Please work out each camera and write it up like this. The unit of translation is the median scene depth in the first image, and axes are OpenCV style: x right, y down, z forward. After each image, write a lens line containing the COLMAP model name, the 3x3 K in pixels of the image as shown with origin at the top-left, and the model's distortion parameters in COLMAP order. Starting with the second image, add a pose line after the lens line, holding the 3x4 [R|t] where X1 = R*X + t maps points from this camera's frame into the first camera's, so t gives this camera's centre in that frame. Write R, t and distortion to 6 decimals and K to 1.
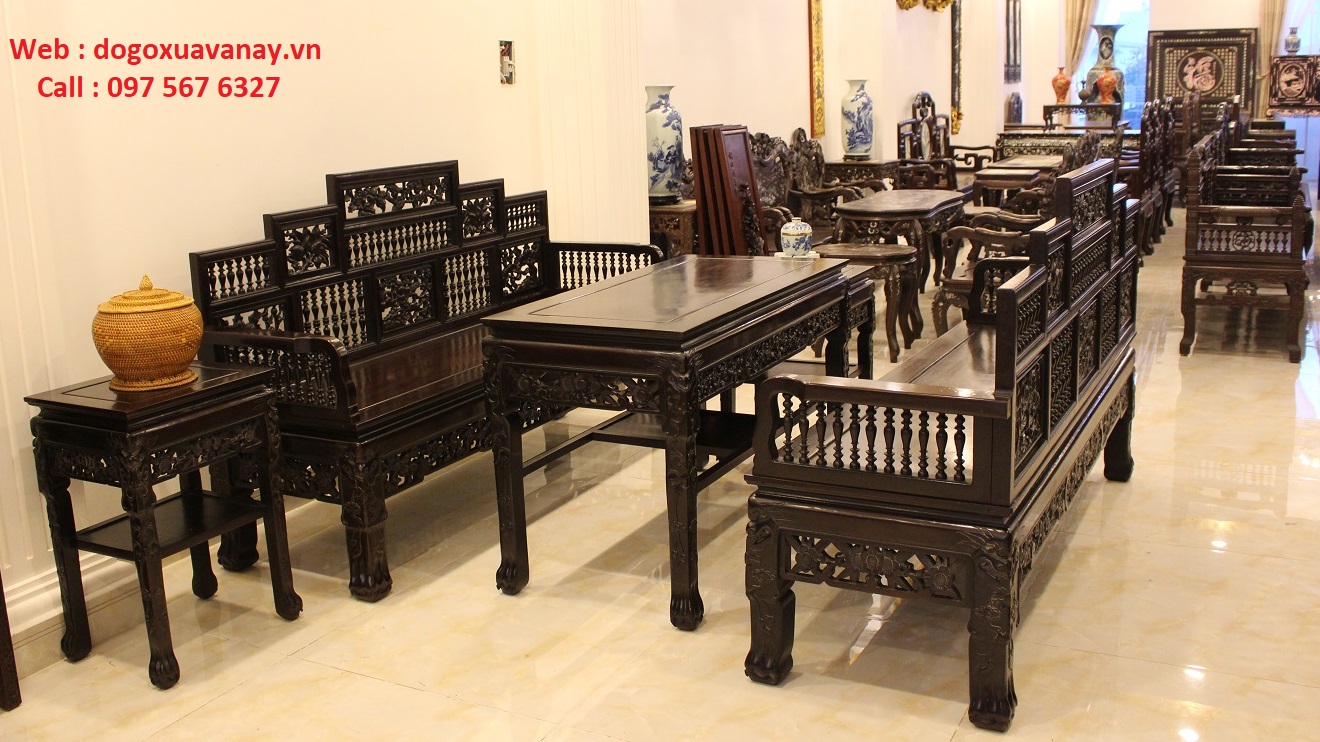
lens RADIAL K [[1232.2, 0, 636.4], [0, 1232.2, 333.8], [0, 0, 1]] dist [-0.095811, 0.000000]
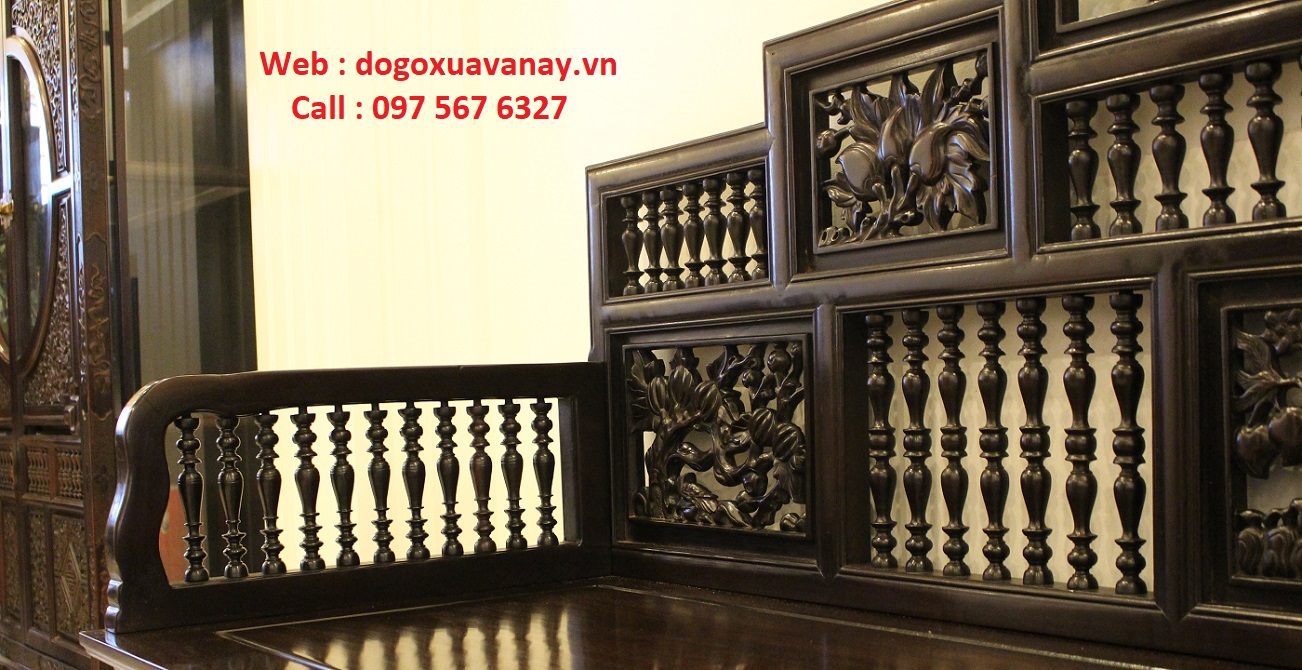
lens RADIAL K [[1548.0, 0, 652.0], [0, 1548.0, 424.4], [0, 0, 1]] dist [-0.083651, 0.000000]
pose [[-0.448306, 0.076201, -0.890626, 0.060224], [-0.128727, 0.980471, 0.148684, -0.052722], [0.884563, 0.181303, -0.429741, 1.062871]]
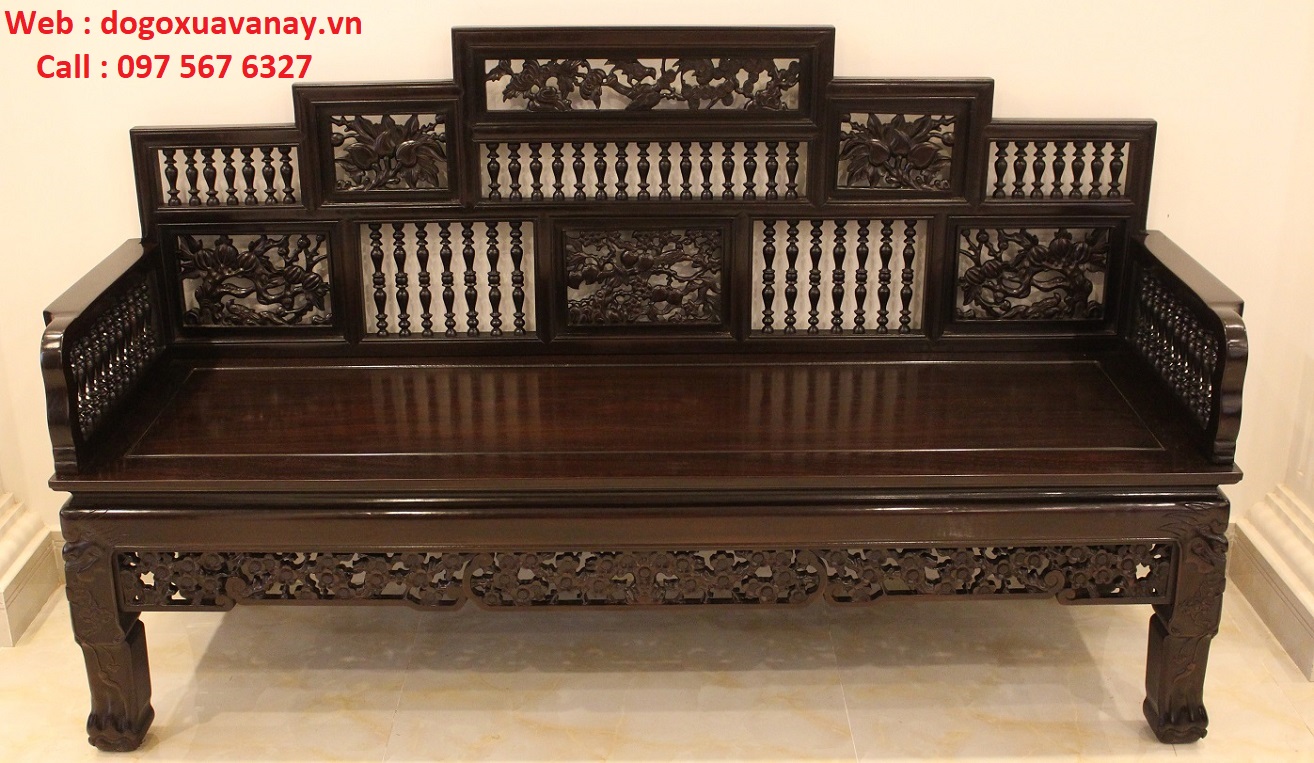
lens RADIAL K [[1497.7, 0, 658.9], [0, 1497.7, 389.8], [0, 0, 1]] dist [-0.095061, 0.000000]
pose [[0.475345, 0.351658, -0.806464, 0.382602], [-0.187251, 0.936081, 0.297808, -0.189767], [0.859642, 0.009450, 0.510810, 0.721047]]
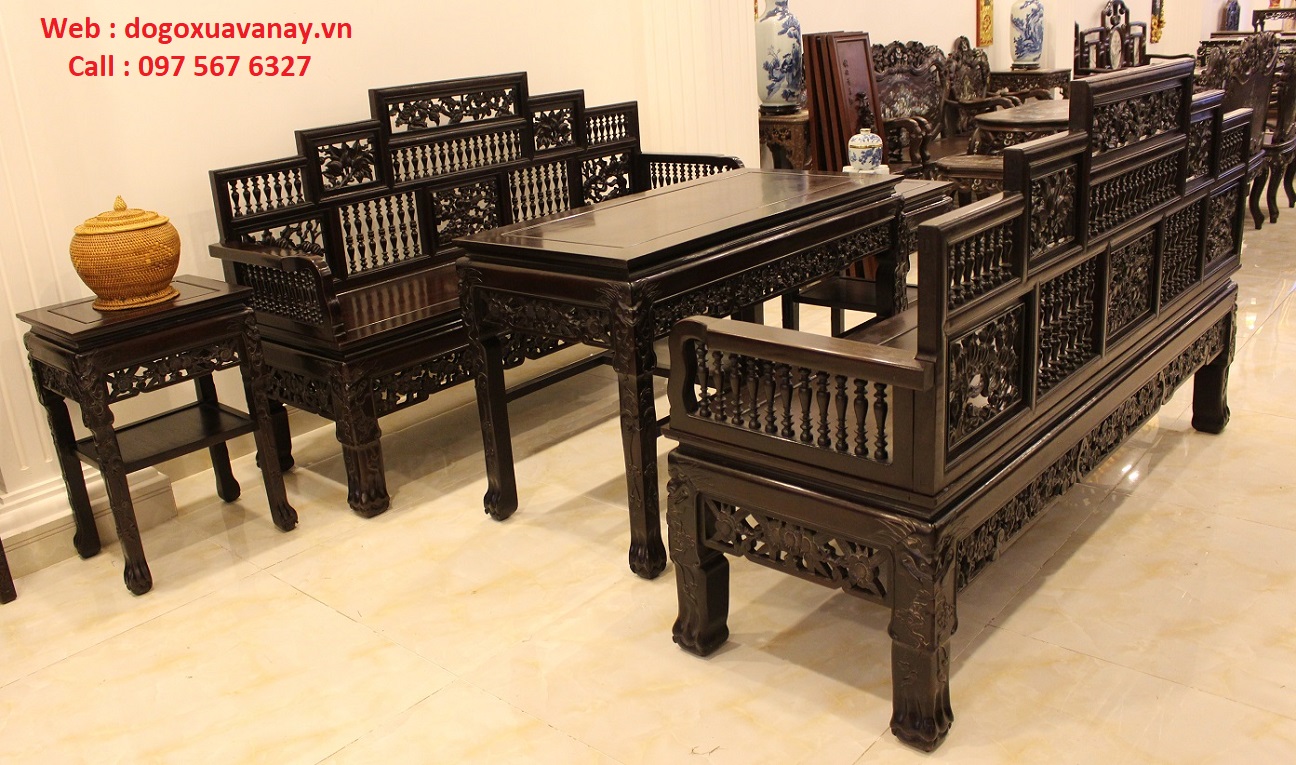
lens RADIAL K [[1077.2, 0, 635.9], [0, 1077.2, 364.9], [0, 0, 1]] dist [-0.138115, 0.106419]
pose [[0.972582, 0.043260, -0.228500, 0.166437], [-0.014113, 0.991715, 0.127684, -0.019143], [0.232130, -0.120958, 0.965135, 0.176221]]
